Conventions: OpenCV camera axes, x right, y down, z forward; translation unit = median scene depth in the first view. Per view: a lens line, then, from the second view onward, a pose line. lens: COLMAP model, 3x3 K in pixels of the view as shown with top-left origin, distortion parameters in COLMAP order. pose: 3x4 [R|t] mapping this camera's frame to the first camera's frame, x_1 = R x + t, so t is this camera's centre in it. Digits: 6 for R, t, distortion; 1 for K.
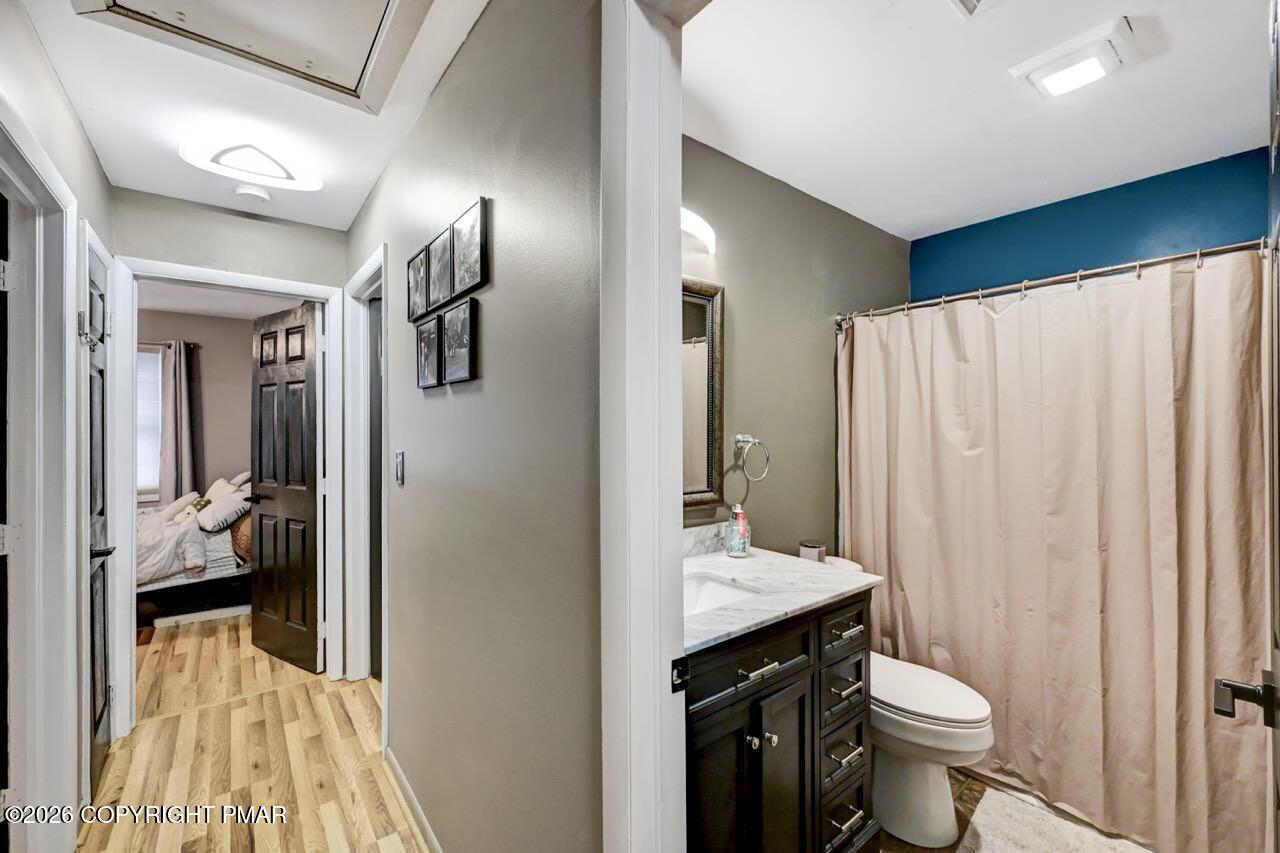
lens RADIAL K [[509.7, 0, 641.6], [0, 509.7, 420.7], [0, 0, 1]] dist [0.000316, 0.000088]
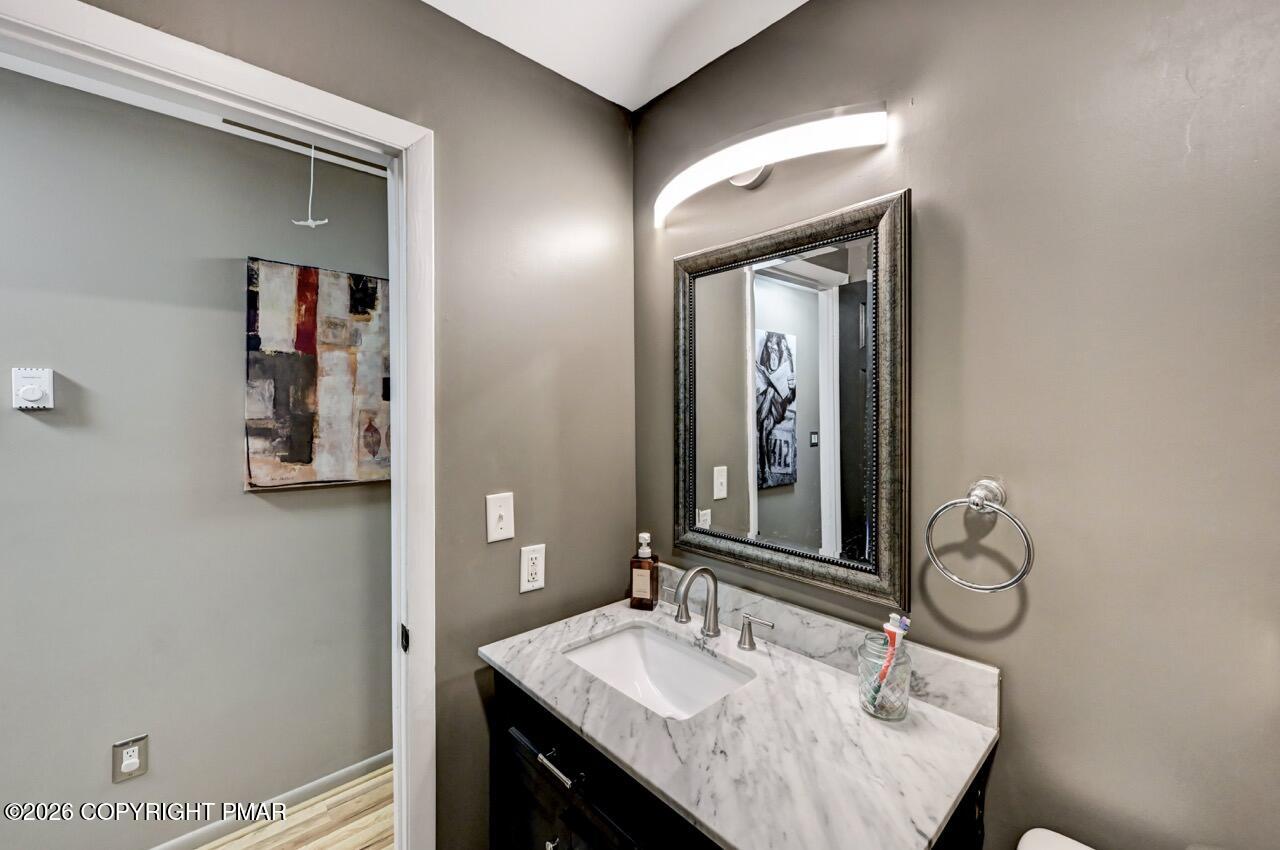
lens RADIAL K [[519.5, 0, 643.9], [0, 519.5, 409.5], [0, 0, 1]] dist [0.000246, 0.000015]
pose [[0.082633, 0.000005, -0.996580, 0.694718], [0.009816, 0.999951, 0.000819, -0.045564], [0.996532, -0.009850, 0.082629, 0.709944]]
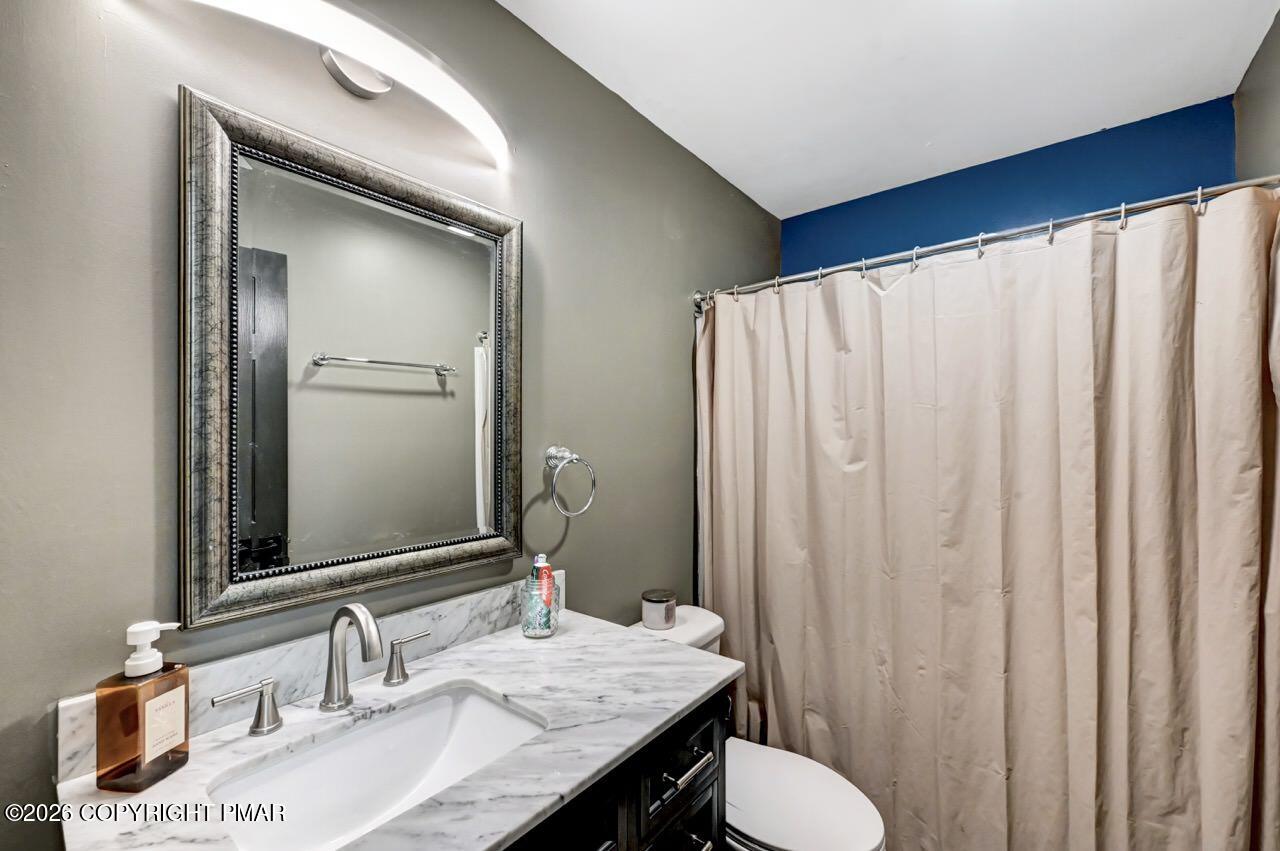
lens RADIAL K [[510.0, 0, 643.7], [0, 510.0, 436.3], [0, 0, 1]] dist [0.000059, 0.000012]
pose [[0.975230, -0.004333, 0.221151, 0.173852], [0.002080, 0.999944, 0.010416, 0.005830], [-0.221184, -0.009698, 0.975184, 0.333053]]
